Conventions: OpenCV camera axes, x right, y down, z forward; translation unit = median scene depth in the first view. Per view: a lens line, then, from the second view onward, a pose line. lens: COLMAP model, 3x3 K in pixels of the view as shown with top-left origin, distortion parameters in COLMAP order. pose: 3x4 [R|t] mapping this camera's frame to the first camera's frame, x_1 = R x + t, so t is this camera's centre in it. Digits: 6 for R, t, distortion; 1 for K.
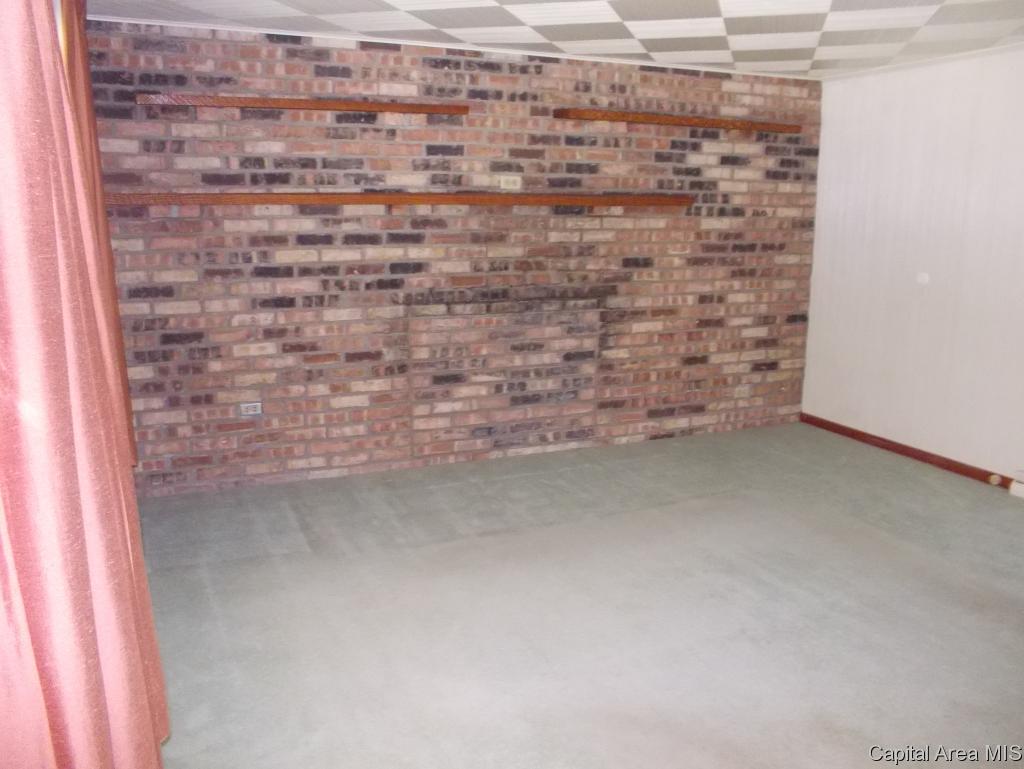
lens RADIAL K [[880.6, 0, 512.0], [0, 880.6, 377.6], [0, 0, 1]] dist [-0.153791, 0.184349]
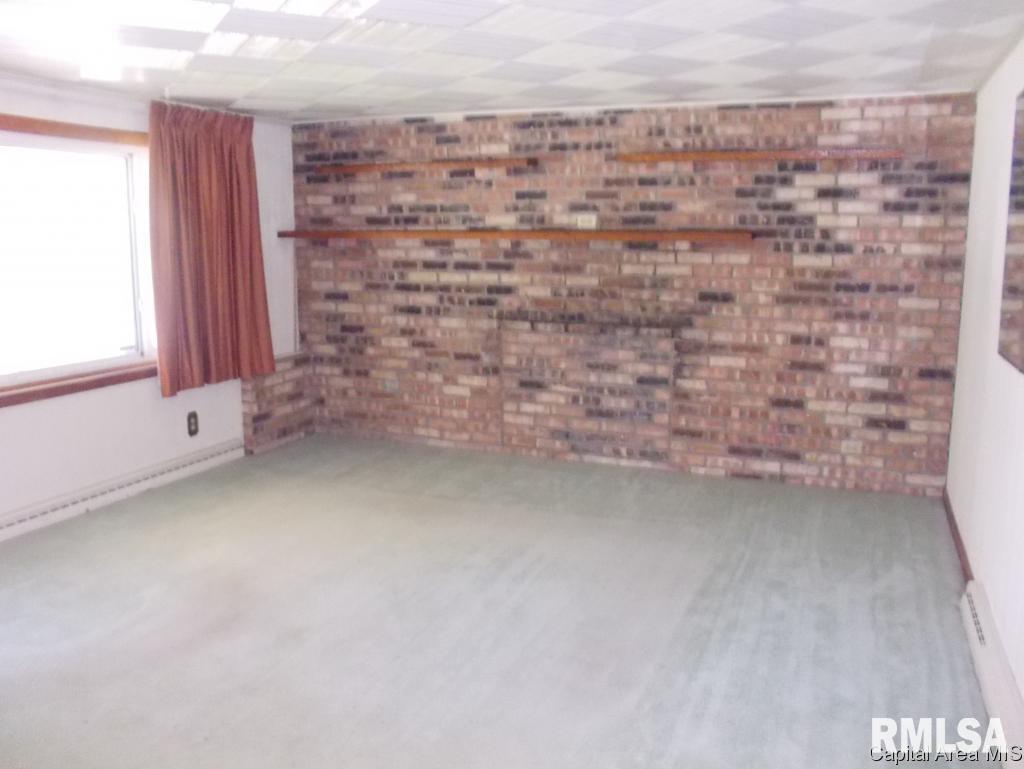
lens RADIAL K [[880.6, 0, 511.6], [0, 880.6, 378.2], [0, 0, 1]] dist [-0.153791, 0.184349]
pose [[0.692050, 0.110739, -0.713305, 0.776756], [-0.141918, 0.989750, 0.015967, -0.022514], [0.707762, 0.090181, 0.700672, 0.142179]]
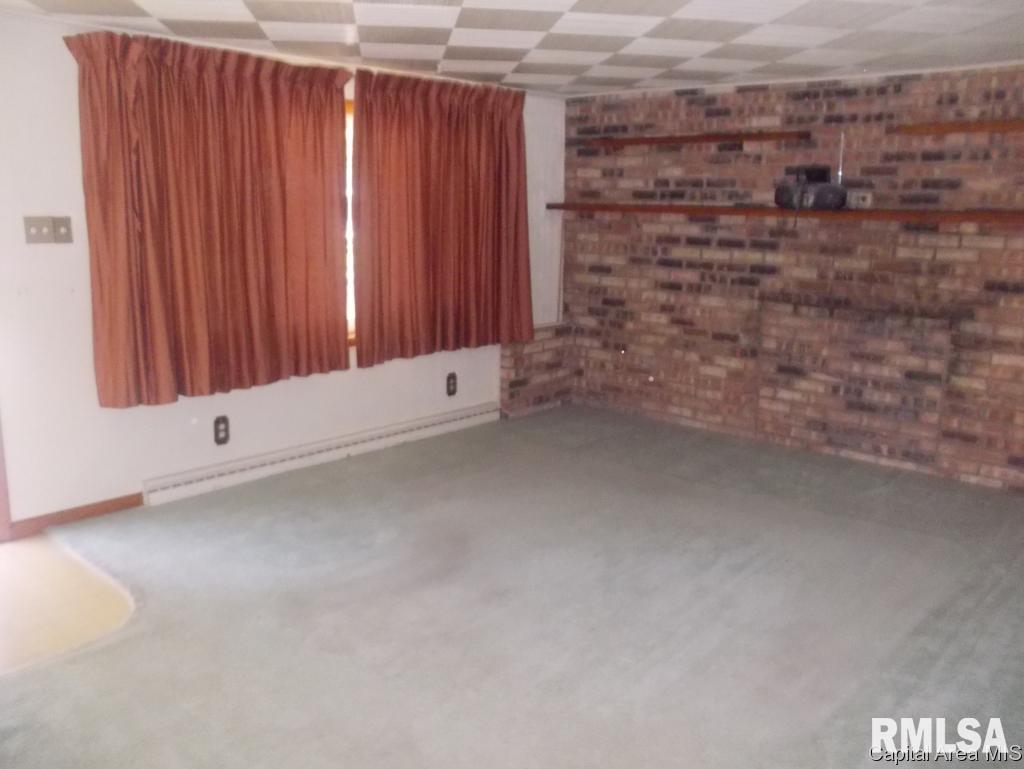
lens RADIAL K [[880.6, 0, 511.2], [0, 880.6, 377.7], [0, 0, 1]] dist [-0.153791, 0.184349]
pose [[0.408210, 0.171625, -0.896610, 0.806104], [-0.194053, 0.976035, 0.098480, -0.030596], [0.892025, 0.133790, 0.431731, 0.195157]]
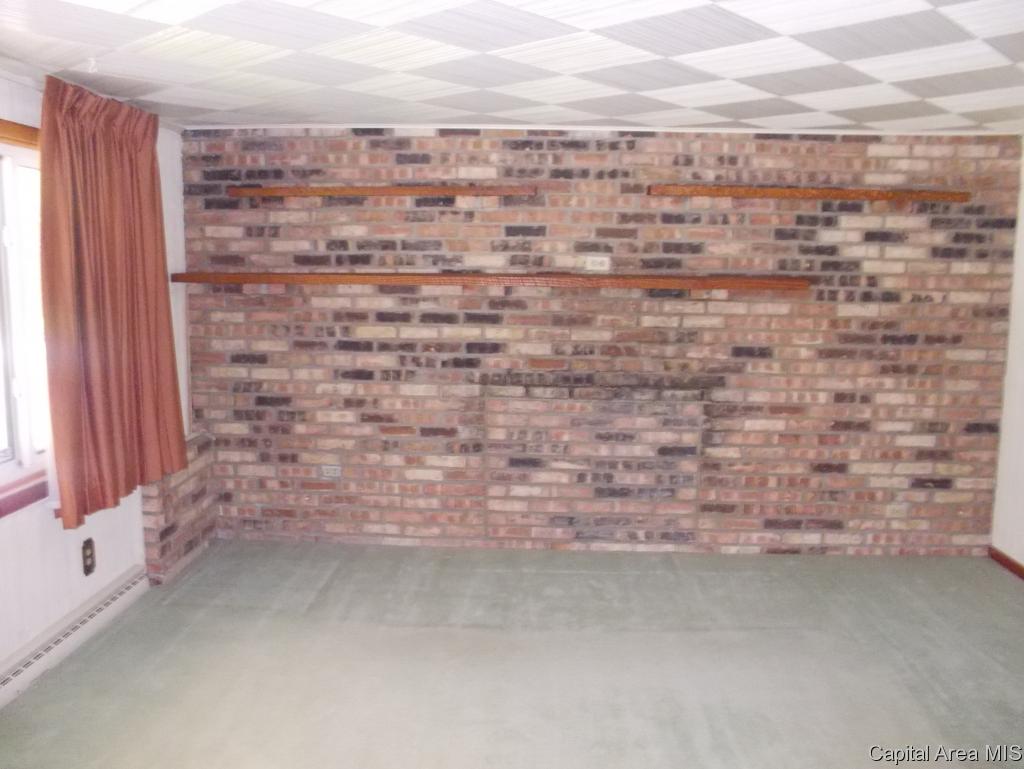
lens RADIAL K [[880.6, 0, 516.9], [0, 880.6, 378.3], [0, 0, 1]] dist [-0.153791, 0.184349]
pose [[0.895071, 0.058400, -0.442082, 0.351826], [-0.091553, 0.994334, -0.054013, -0.038359], [0.436423, 0.088820, 0.895347, 0.114458]]
